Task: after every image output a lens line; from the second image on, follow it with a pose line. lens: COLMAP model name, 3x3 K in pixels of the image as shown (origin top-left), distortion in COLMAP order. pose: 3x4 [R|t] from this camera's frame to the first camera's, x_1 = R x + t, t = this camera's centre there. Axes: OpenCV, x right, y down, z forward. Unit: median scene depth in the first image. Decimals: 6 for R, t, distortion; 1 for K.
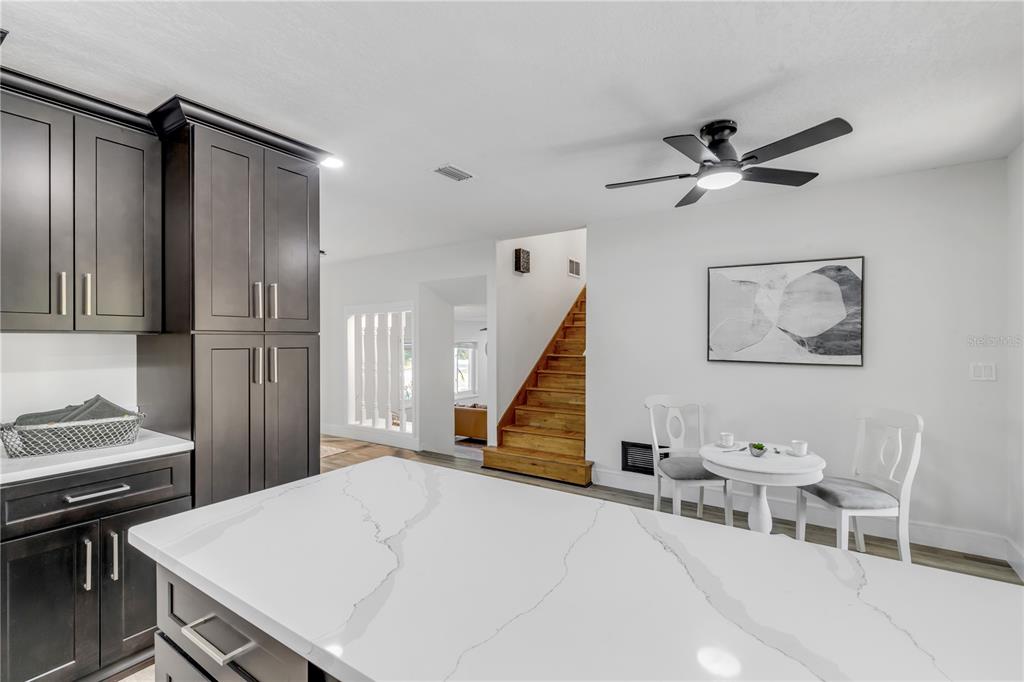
lens RADIAL K [[458.7, 0, 511.1], [0, 458.7, 341.0], [0, 0, 1]] dist [0.005920, -0.001141]
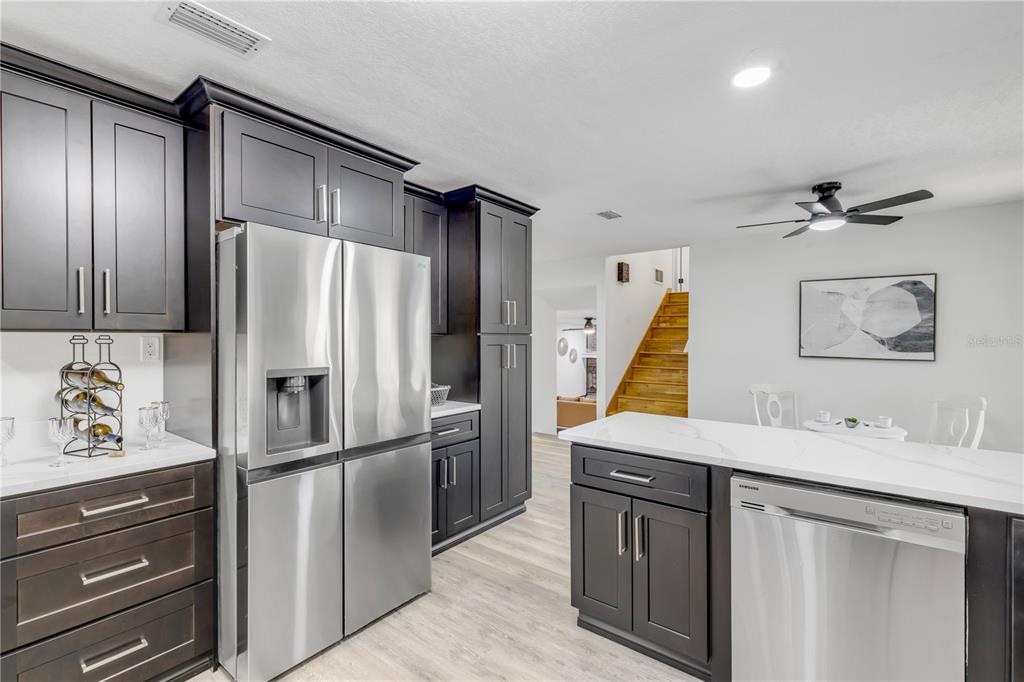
lens RADIAL K [[458.7, 0, 511.1], [0, 458.7, 341.0], [0, 0, 1]] dist [0.005920, -0.001141]
pose [[0.997008, 0.002614, -0.077255, -0.283153], [-0.002467, 0.999995, 0.001995, 0.000431], [0.077260, -0.001799, 0.997009, -0.331378]]
